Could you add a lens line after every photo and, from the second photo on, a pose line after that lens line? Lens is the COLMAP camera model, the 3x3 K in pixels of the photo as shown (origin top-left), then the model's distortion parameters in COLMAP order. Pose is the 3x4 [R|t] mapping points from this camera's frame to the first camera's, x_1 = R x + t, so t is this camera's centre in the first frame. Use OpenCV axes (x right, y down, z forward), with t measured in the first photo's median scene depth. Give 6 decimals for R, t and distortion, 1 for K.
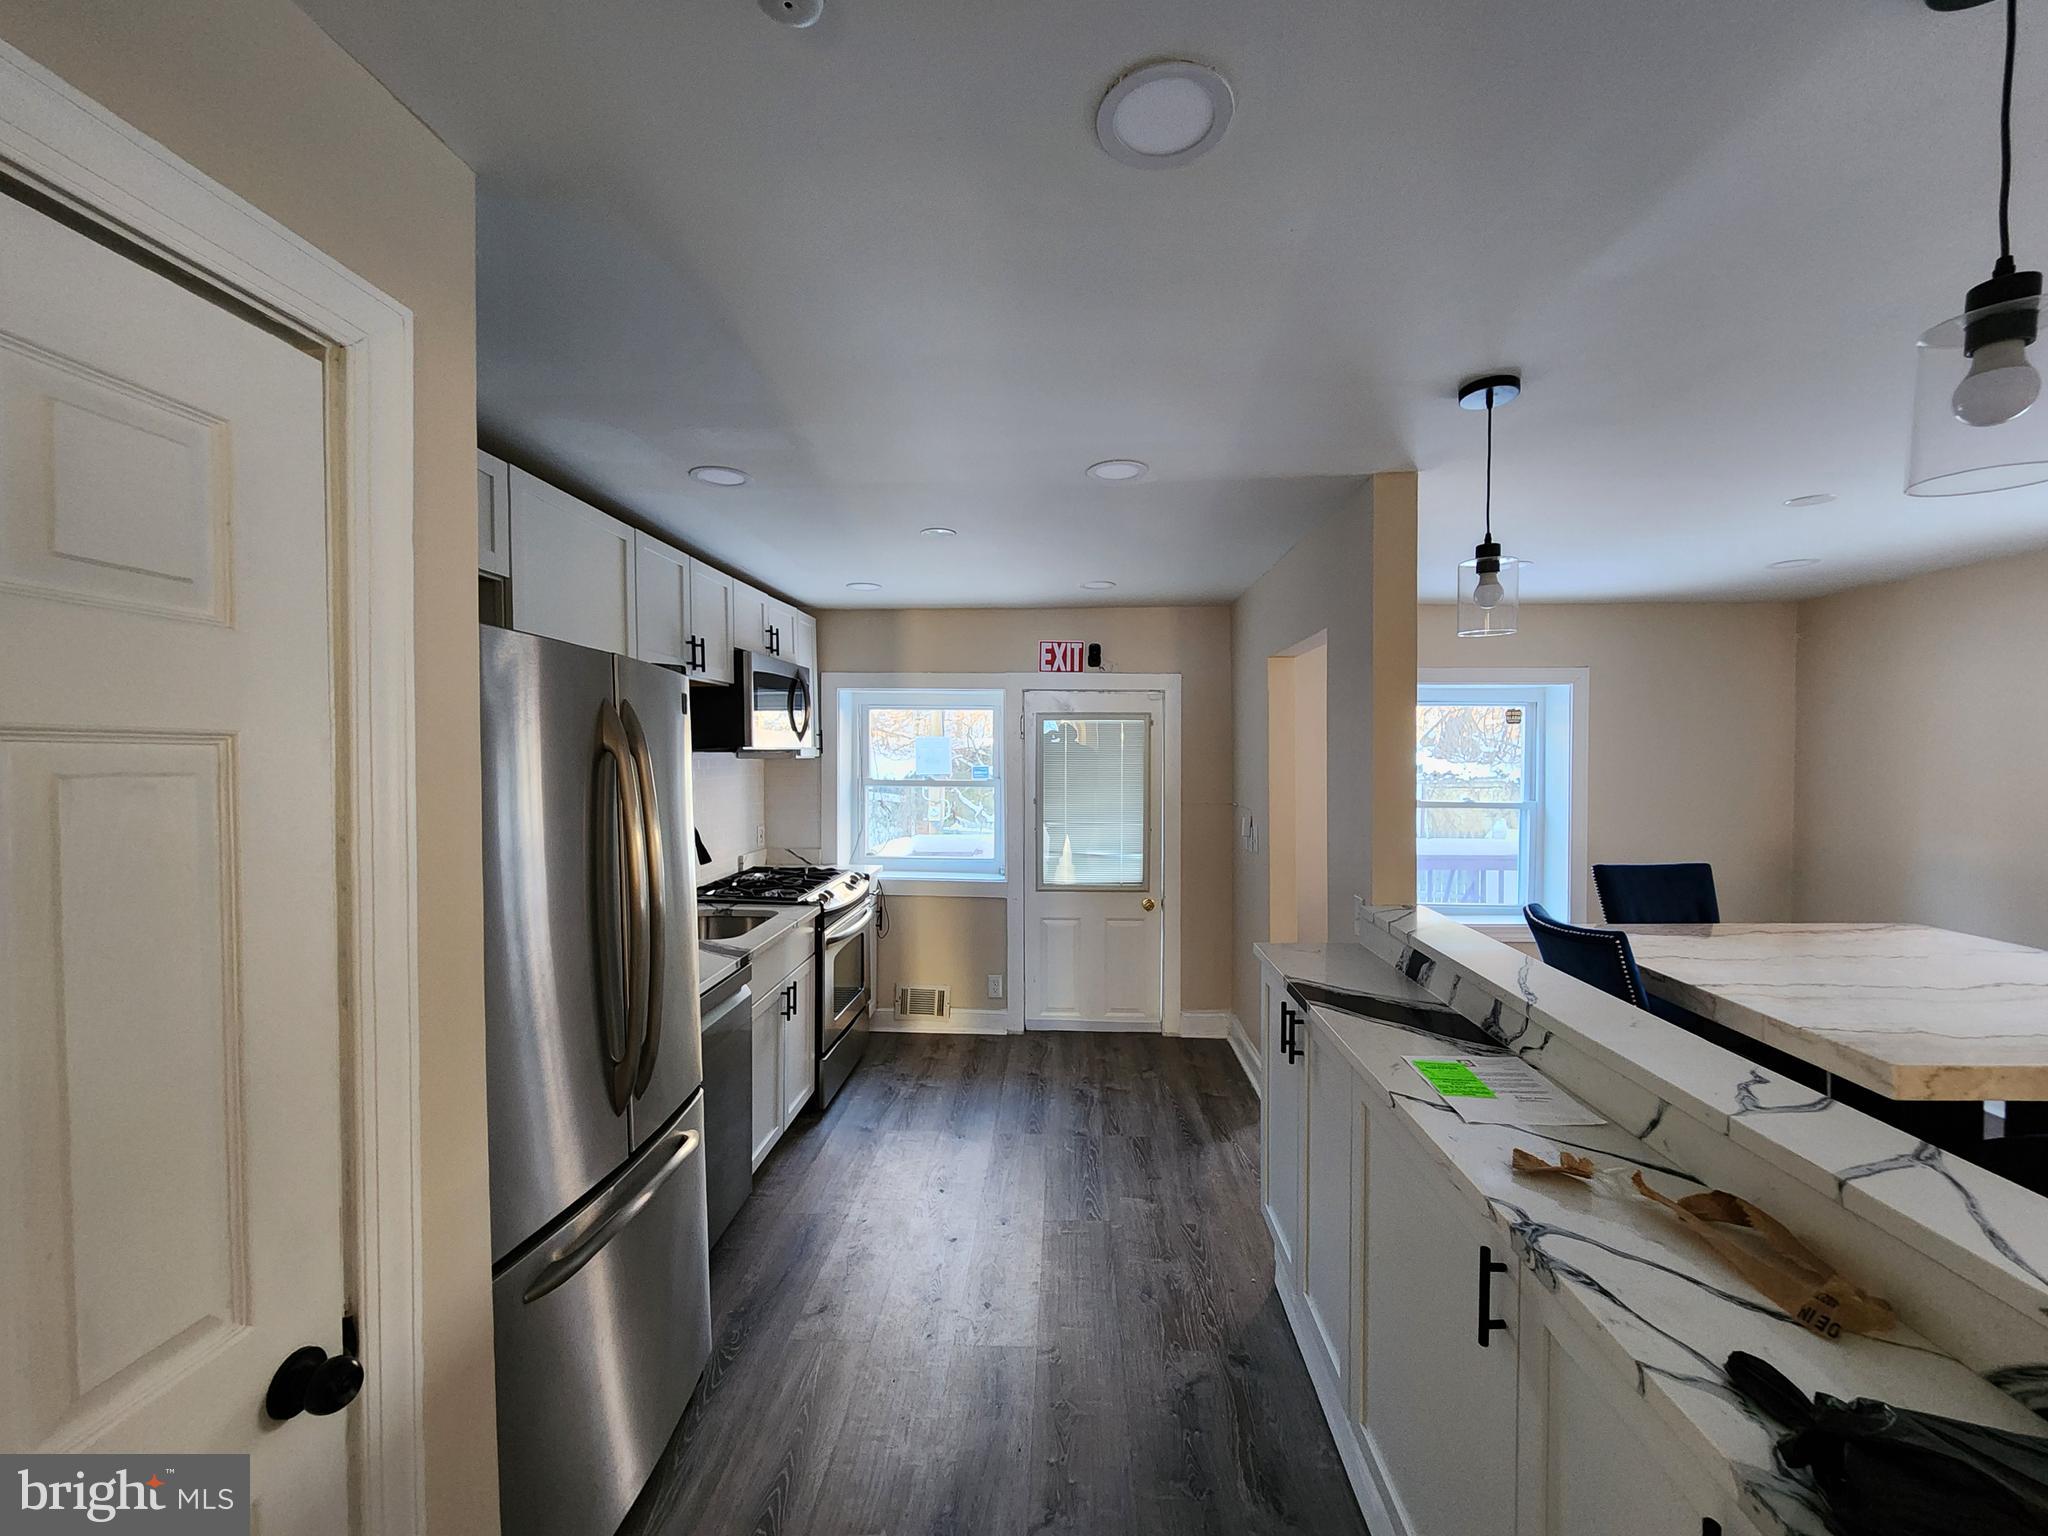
lens RADIAL K [[833.4, 0, 1035.5], [0, 833.4, 770.4], [0, 0, 1]] dist [-0.005551, 0.000192]
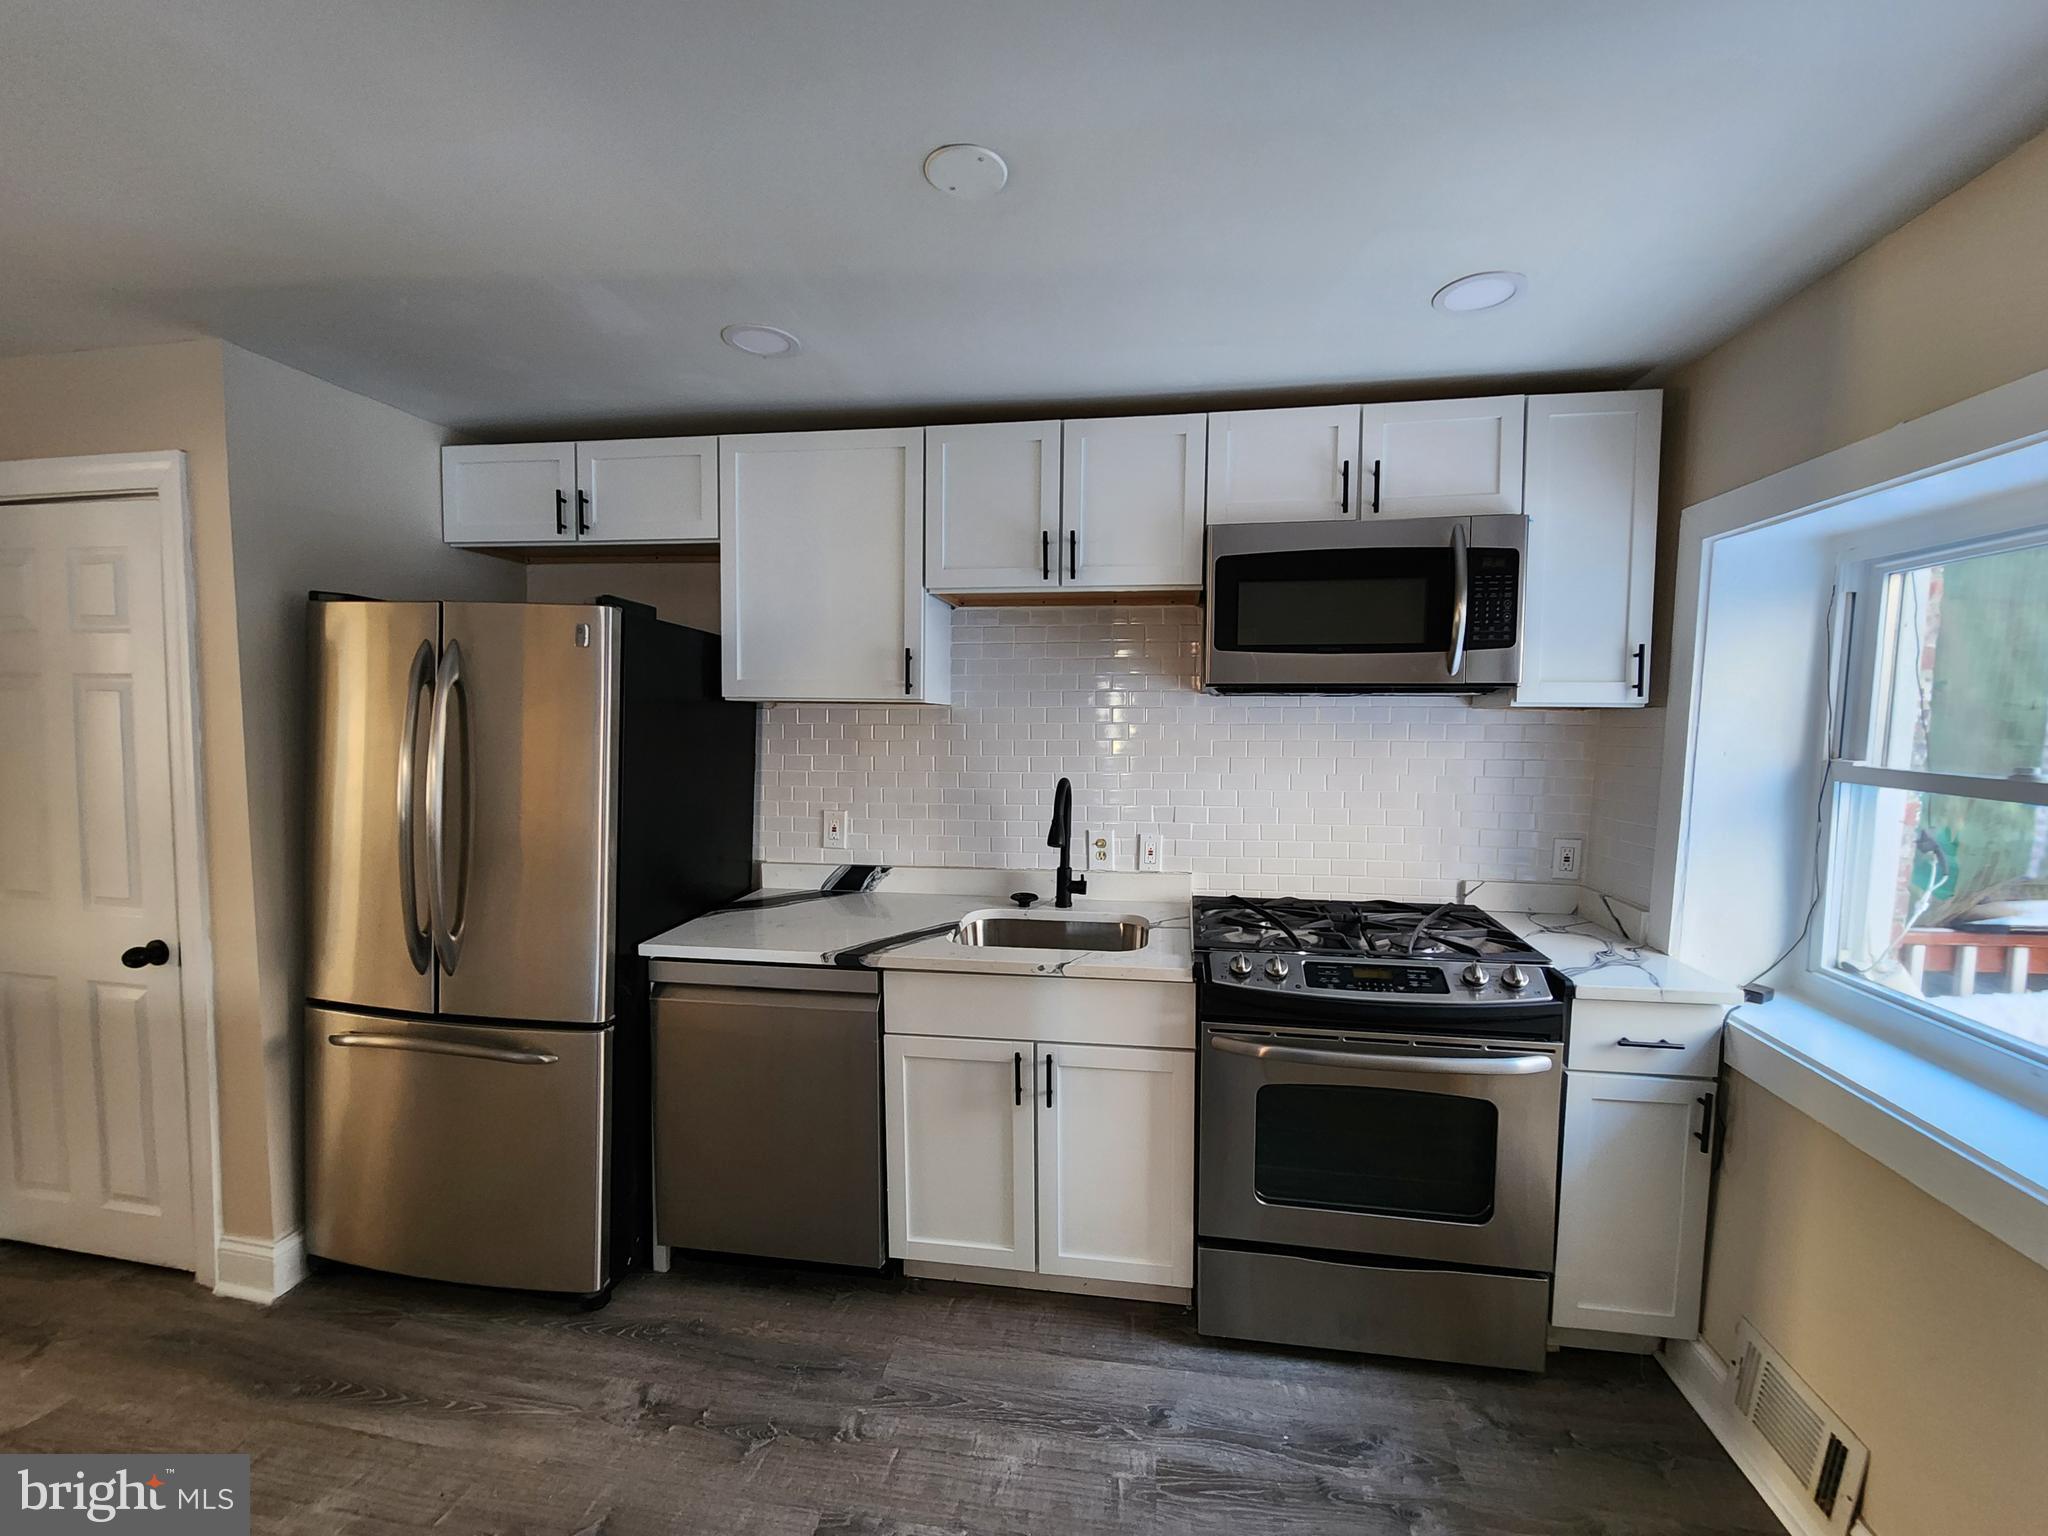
lens RADIAL K [[840.4, 0, 1040.3], [0, 840.4, 766.6], [0, 0, 1]] dist [-0.004898, -0.000096]
pose [[-0.112839, 0.061533, -0.991706, 0.256058], [-0.029999, 0.997415, 0.065301, -0.003031], [0.993160, 0.037118, -0.110702, 0.836456]]
